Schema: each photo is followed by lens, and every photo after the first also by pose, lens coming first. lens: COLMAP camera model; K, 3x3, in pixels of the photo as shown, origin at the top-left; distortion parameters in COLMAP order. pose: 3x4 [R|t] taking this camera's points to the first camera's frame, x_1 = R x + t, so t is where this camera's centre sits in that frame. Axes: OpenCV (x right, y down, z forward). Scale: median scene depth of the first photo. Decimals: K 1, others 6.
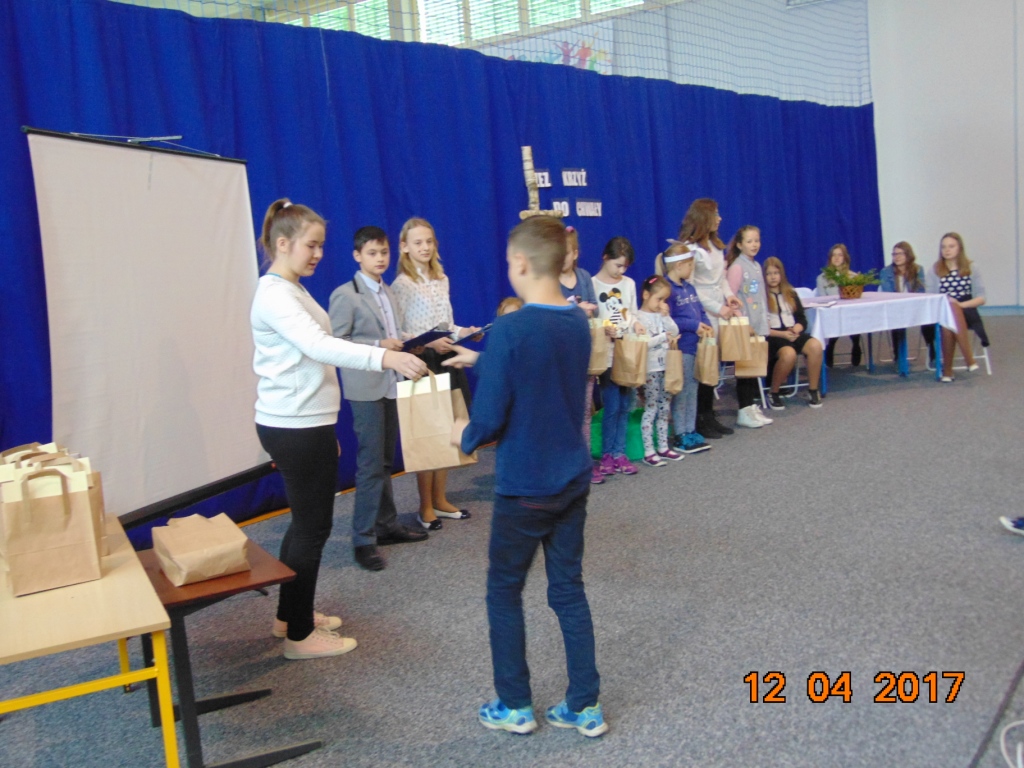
lens RADIAL K [[1027.3, 0, 514.5], [0, 1027.3, 383.7], [0, 0, 1]] dist [-0.010986, 0.000000]
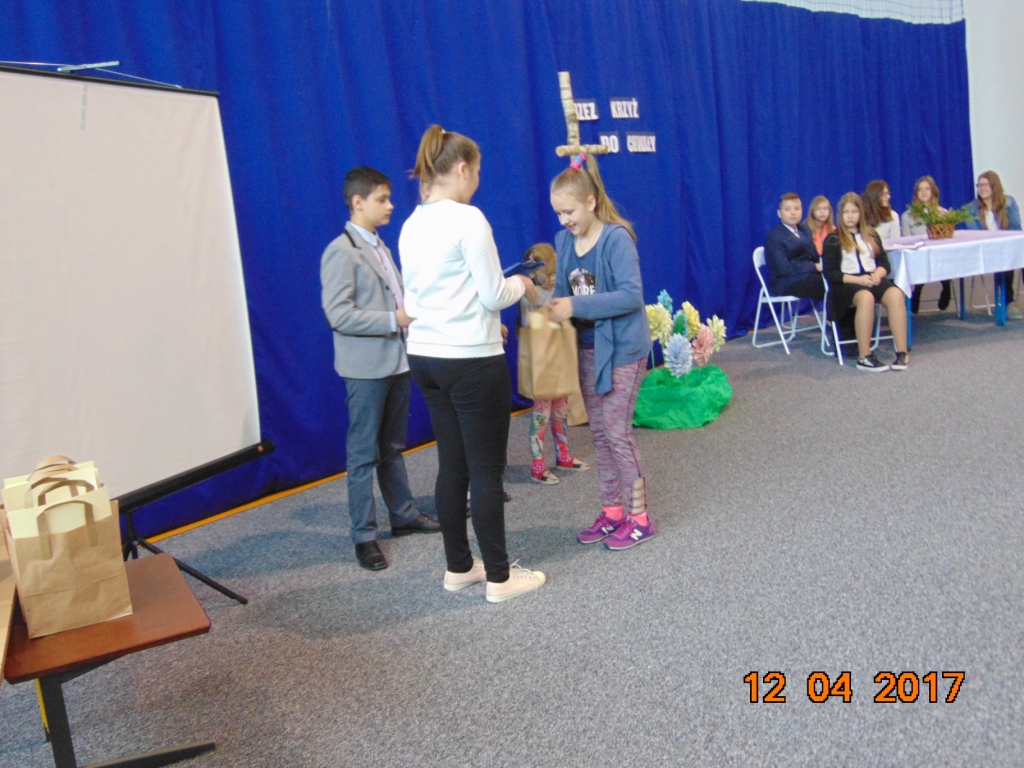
lens RADIAL K [[1027.3, 0, 518.4], [0, 1027.3, 379.2], [0, 0, 1]] dist [-0.010986, 0.000000]
pose [[0.997602, -0.010112, -0.068475, 0.042655], [0.013557, 0.998655, 0.050037, -0.019414], [0.067877, -0.050846, 0.996397, 0.157821]]
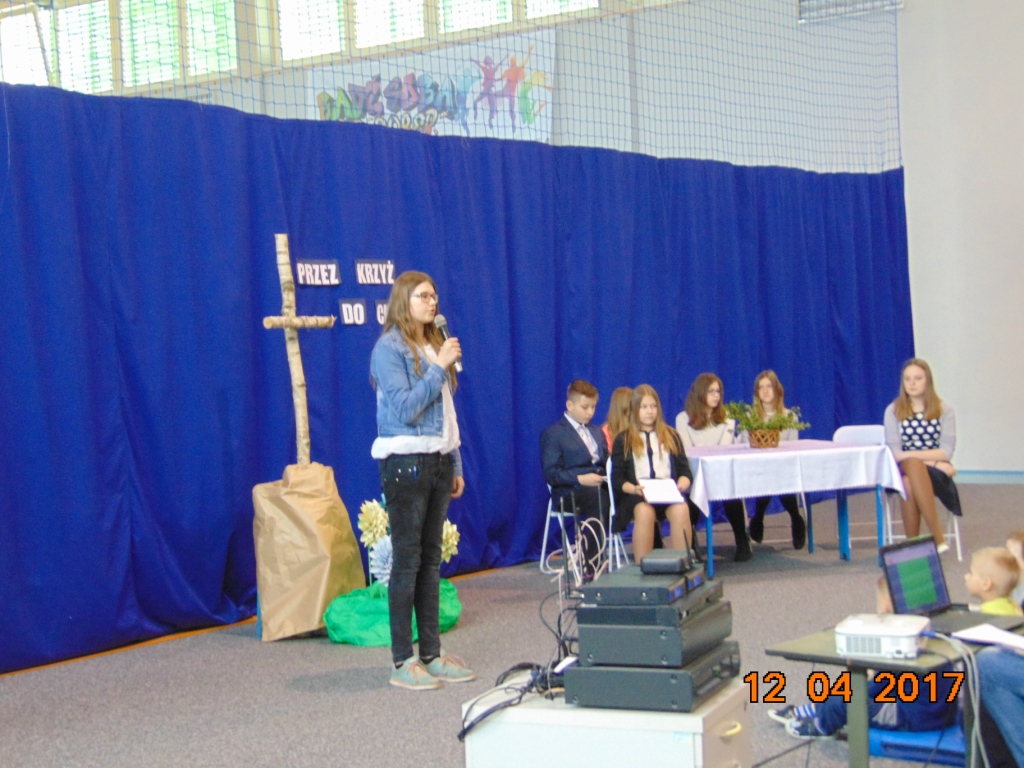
lens RADIAL K [[1786.2, 0, 522.3], [0, 1786.2, 376.8], [0, 0, 1]] dist [0.013247, 0.000000]
pose [[0.999555, 0.028859, 0.007543, 0.264636], [-0.027708, 0.991966, -0.123437, 0.051004], [-0.011045, 0.123173, 0.992324, -0.457151]]
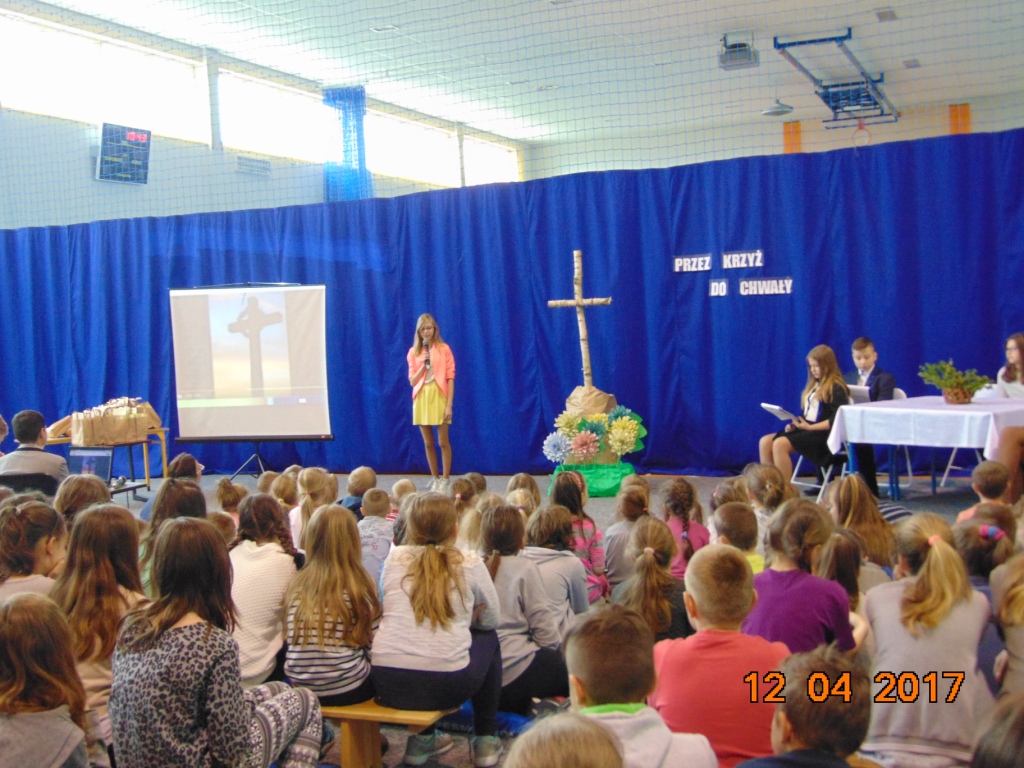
lens RADIAL K [[1259.4, 0, 512.3], [0, 1259.4, 381.2], [0, 0, 1]] dist [-0.001212, 0.000000]
pose [[0.236679, 0.107175, -0.965659, 2.199841], [-0.103360, 0.991035, 0.084658, -0.271641], [0.966074, 0.079774, 0.245635, 0.757098]]
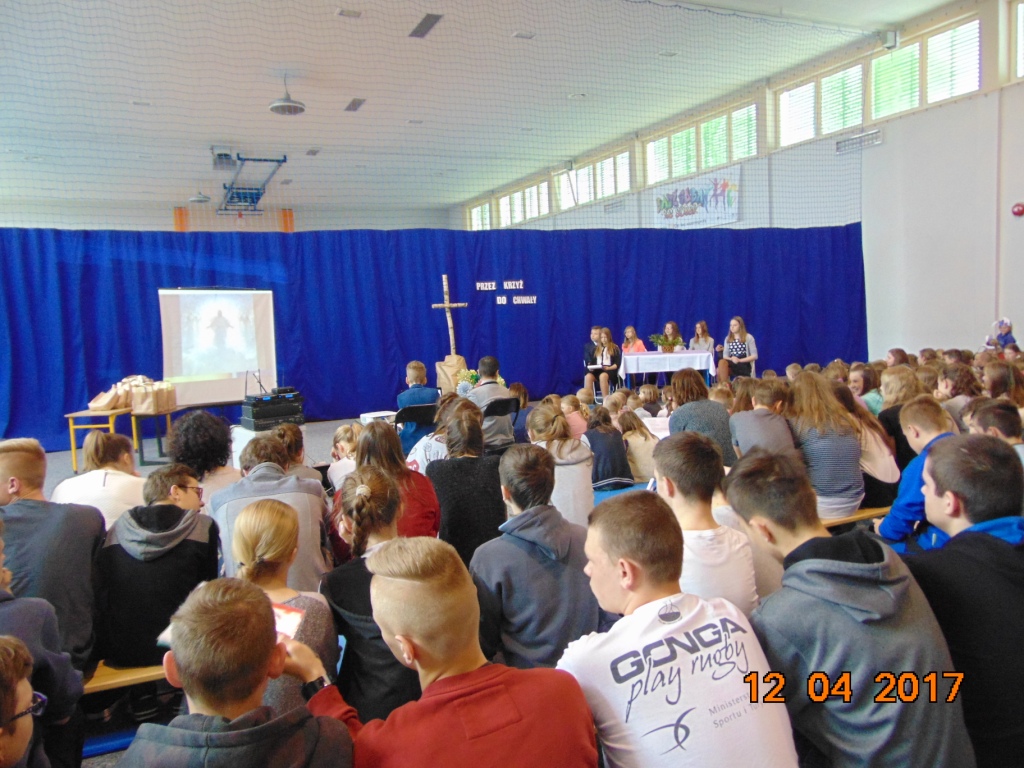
lens RADIAL K [[781.4, 0, 520.1], [0, 781.4, 377.2], [0, 0, 1]] dist [-0.014183, 0.045524]
pose [[0.881377, 0.068006, -0.467493, 1.340435], [-0.082281, 0.996557, -0.010158, -0.011750], [0.465193, 0.047418, 0.883939, -0.555022]]
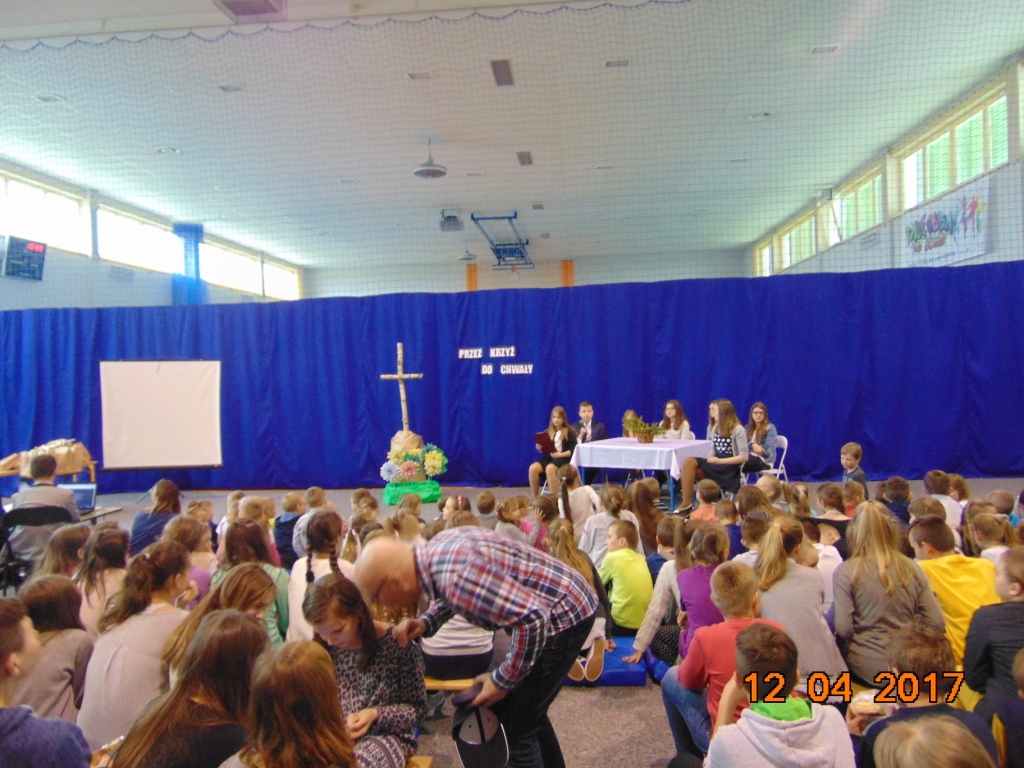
lens RADIAL K [[781.4, 0, 511.0], [0, 781.4, 380.3], [0, 0, 1]] dist [-0.014183, 0.045524]
pose [[0.516100, 0.066031, -0.853979, 2.037884], [-0.125668, 0.992072, 0.000761, -0.262418], [0.847259, 0.106925, 0.520307, 0.550272]]
